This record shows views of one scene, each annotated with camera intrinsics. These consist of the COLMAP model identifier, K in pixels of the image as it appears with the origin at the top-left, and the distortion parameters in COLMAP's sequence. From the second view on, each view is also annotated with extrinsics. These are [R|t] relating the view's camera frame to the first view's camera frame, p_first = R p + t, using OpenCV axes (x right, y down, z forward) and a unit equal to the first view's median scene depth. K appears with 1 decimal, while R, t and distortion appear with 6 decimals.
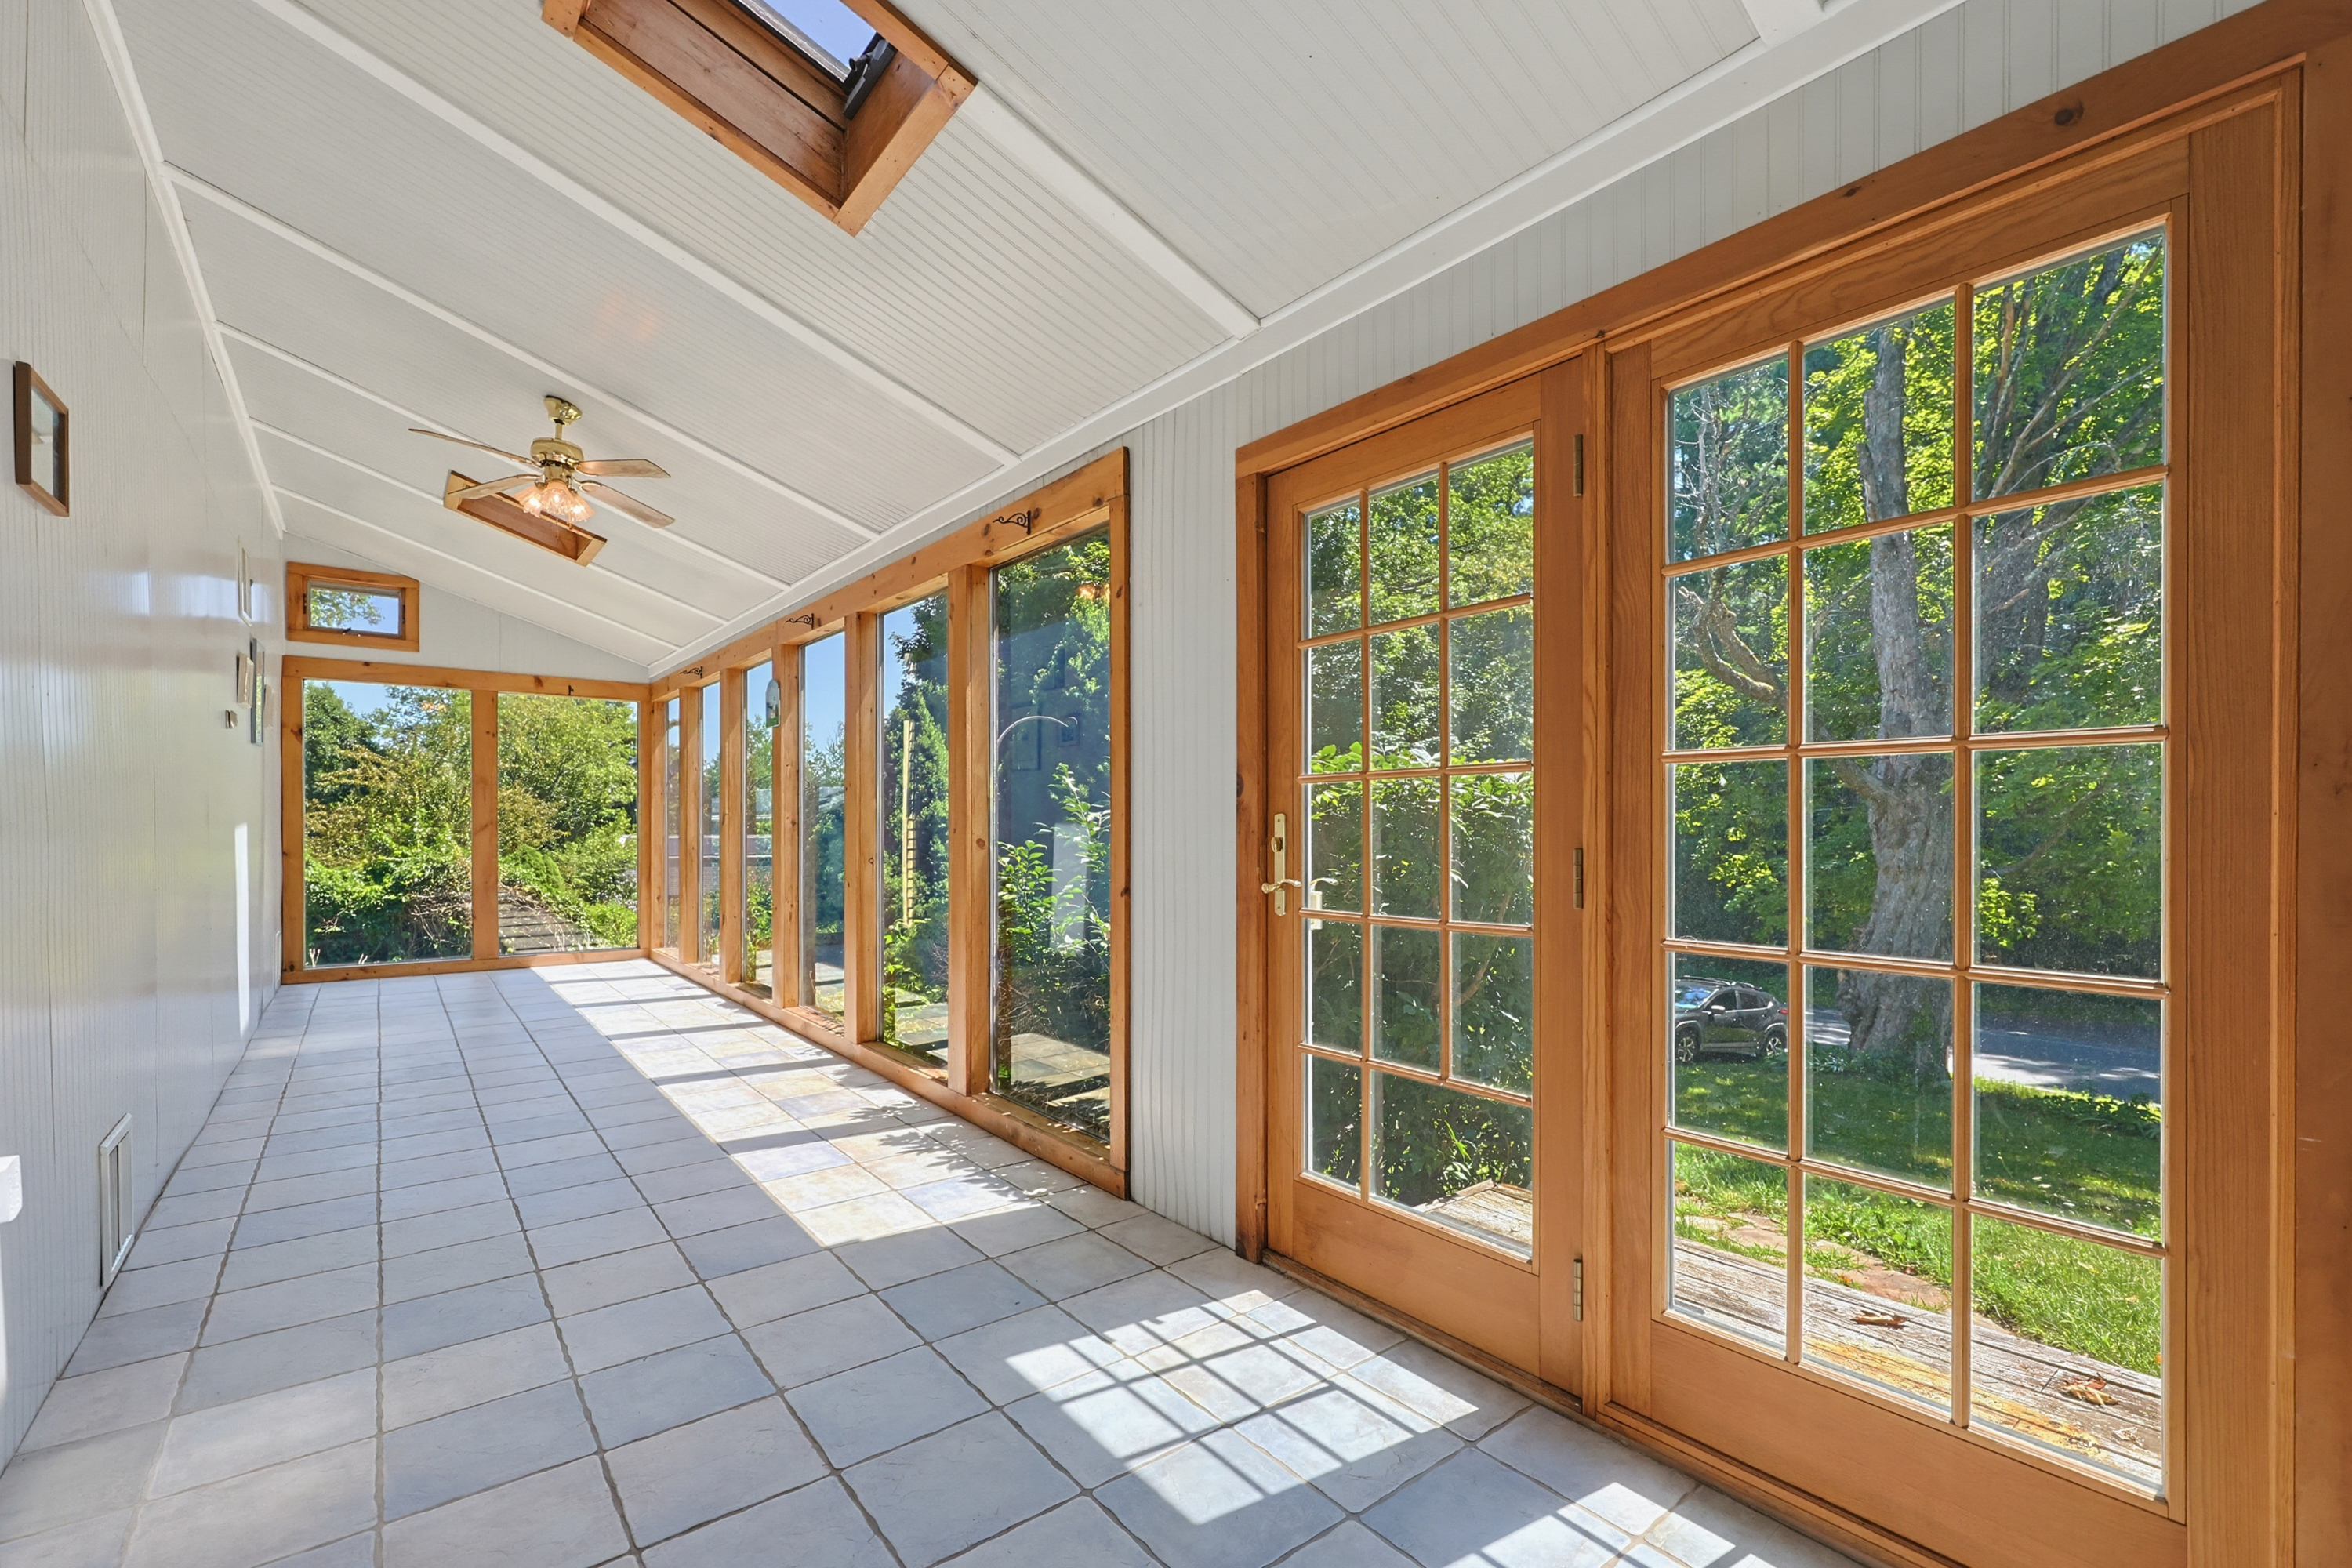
lens RADIAL K [[1021.0, 0, 1150.8], [0, 1021.0, 823.7], [0, 0, 1]] dist [-0.000208, 0.000766]
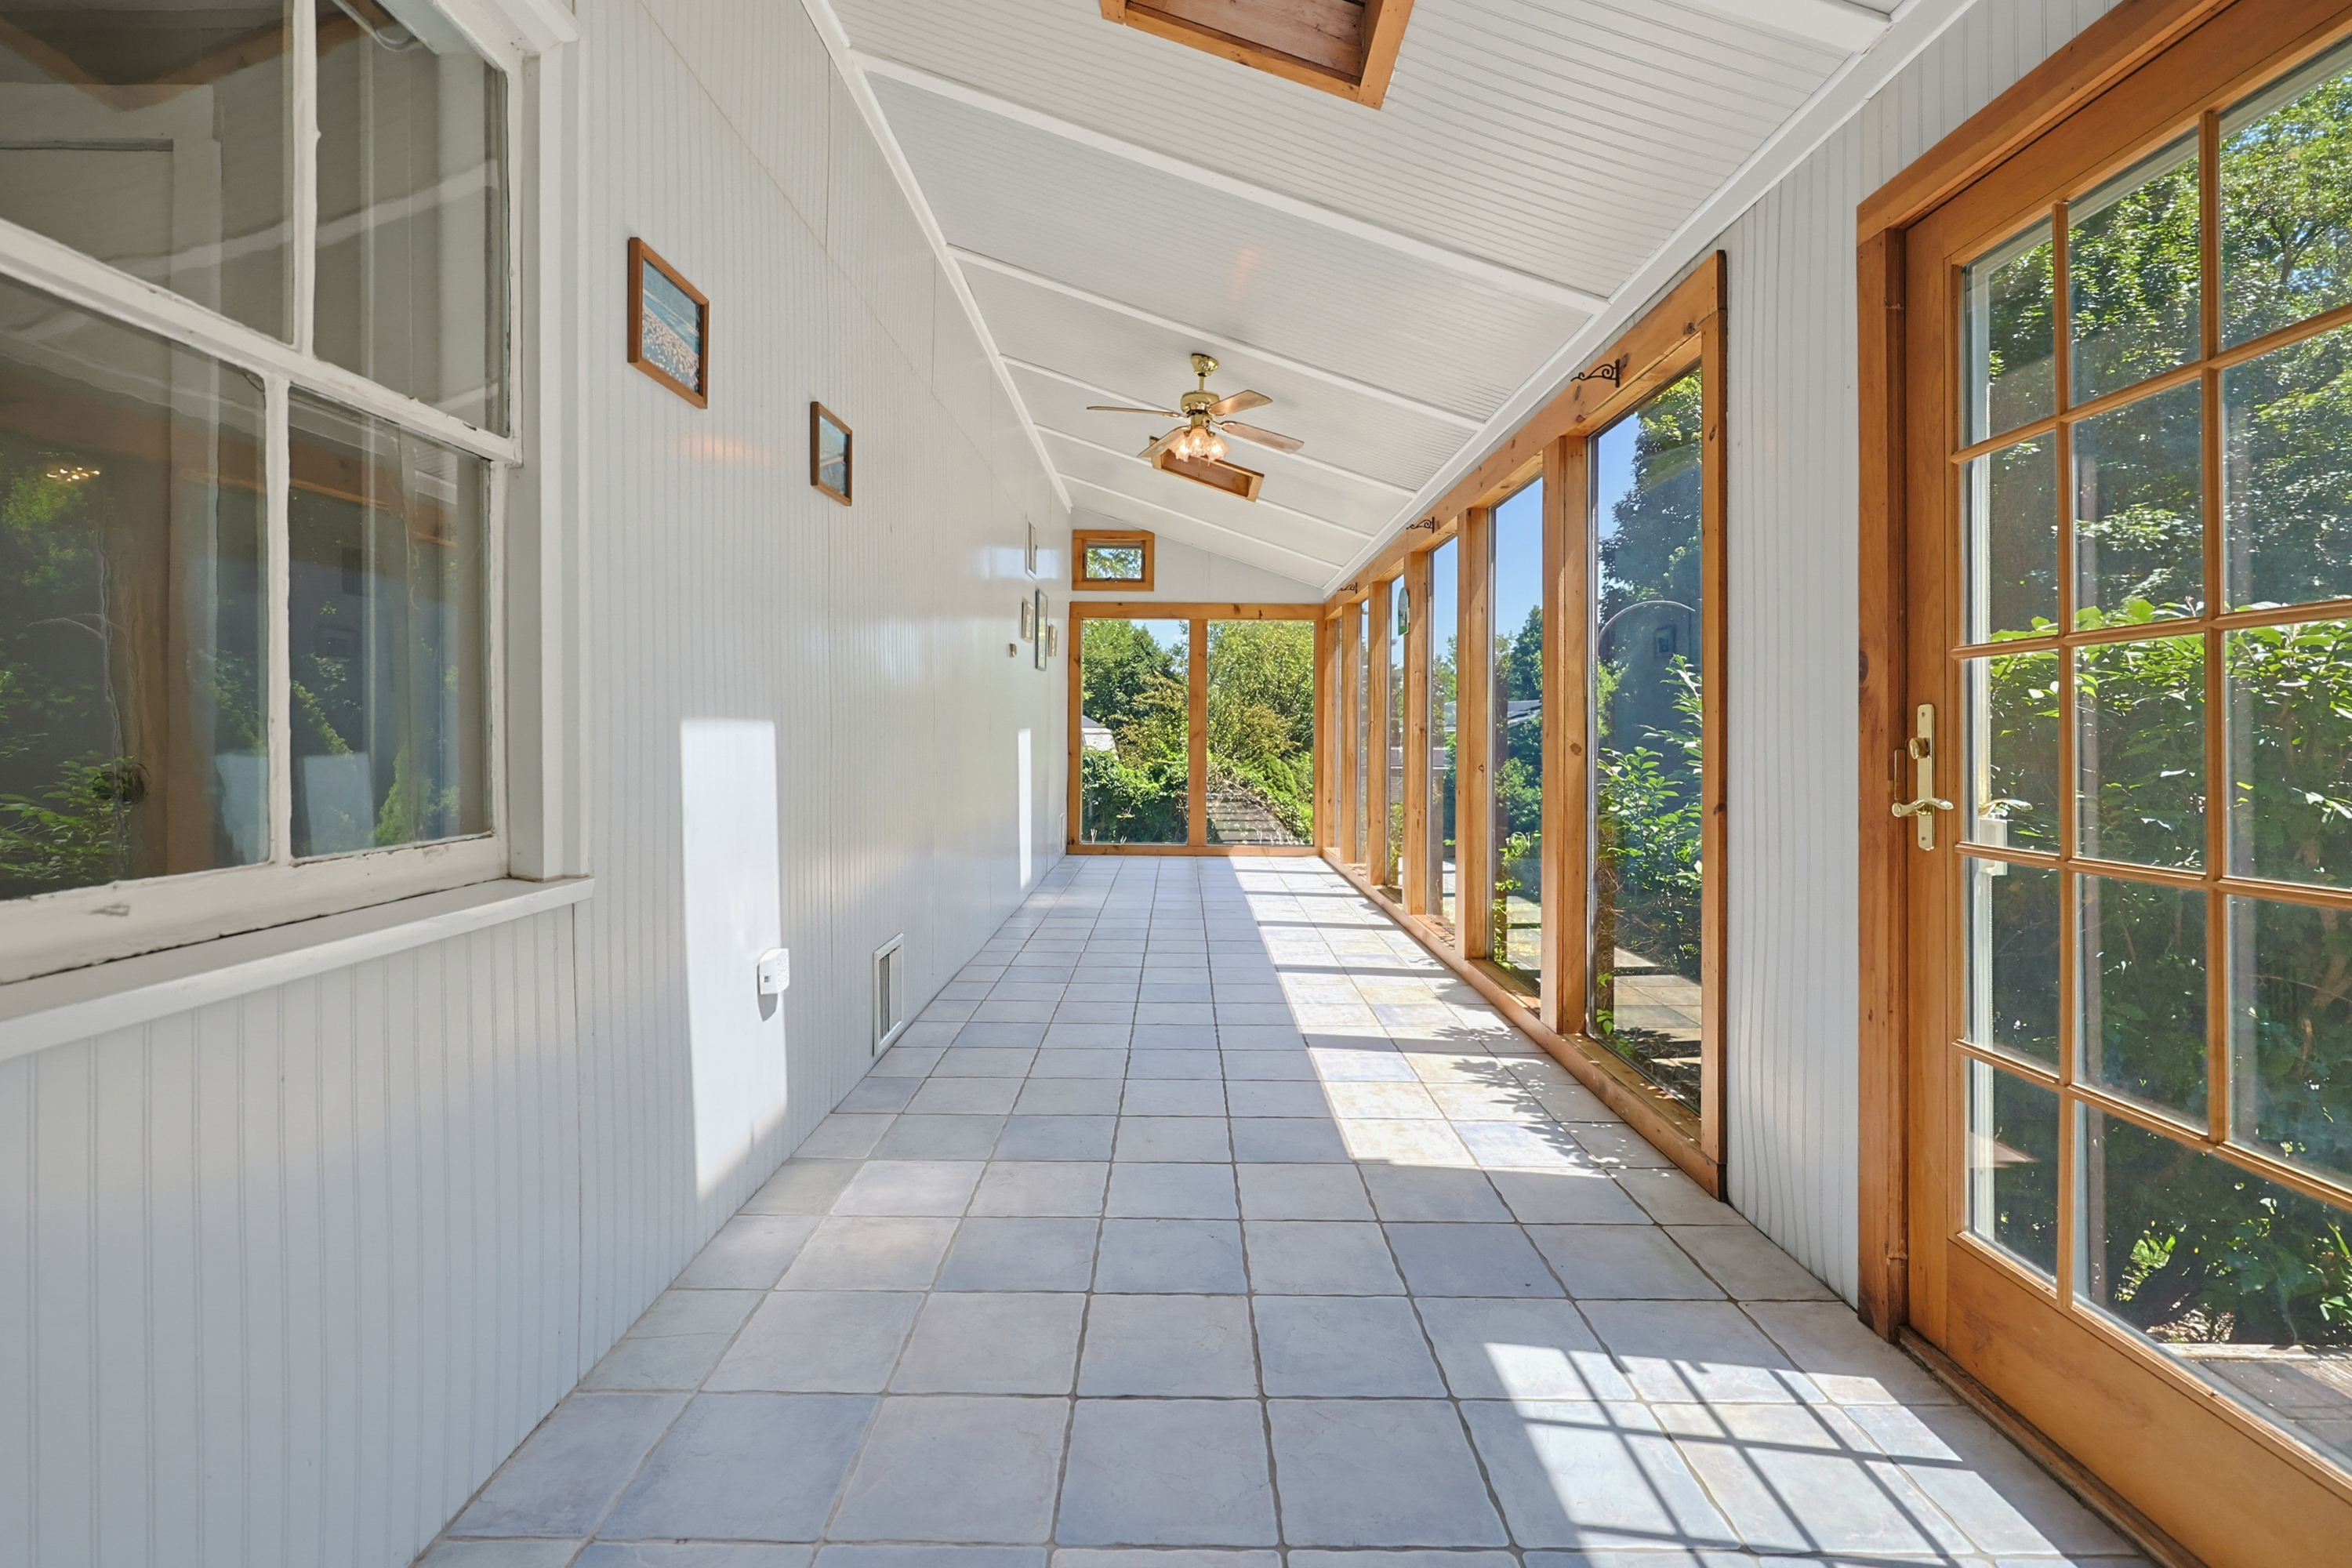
lens RADIAL K [[1021.0, 0, 1170.7], [0, 1021.0, 725.4], [0, 0, 1]] dist [-0.000208, 0.000766]
pose [[0.792717, -0.001496, -0.609588, 0.119600], [-0.005884, 0.999932, -0.010105, 0.012330], [0.609561, 0.011597, 0.792654, 0.111360]]
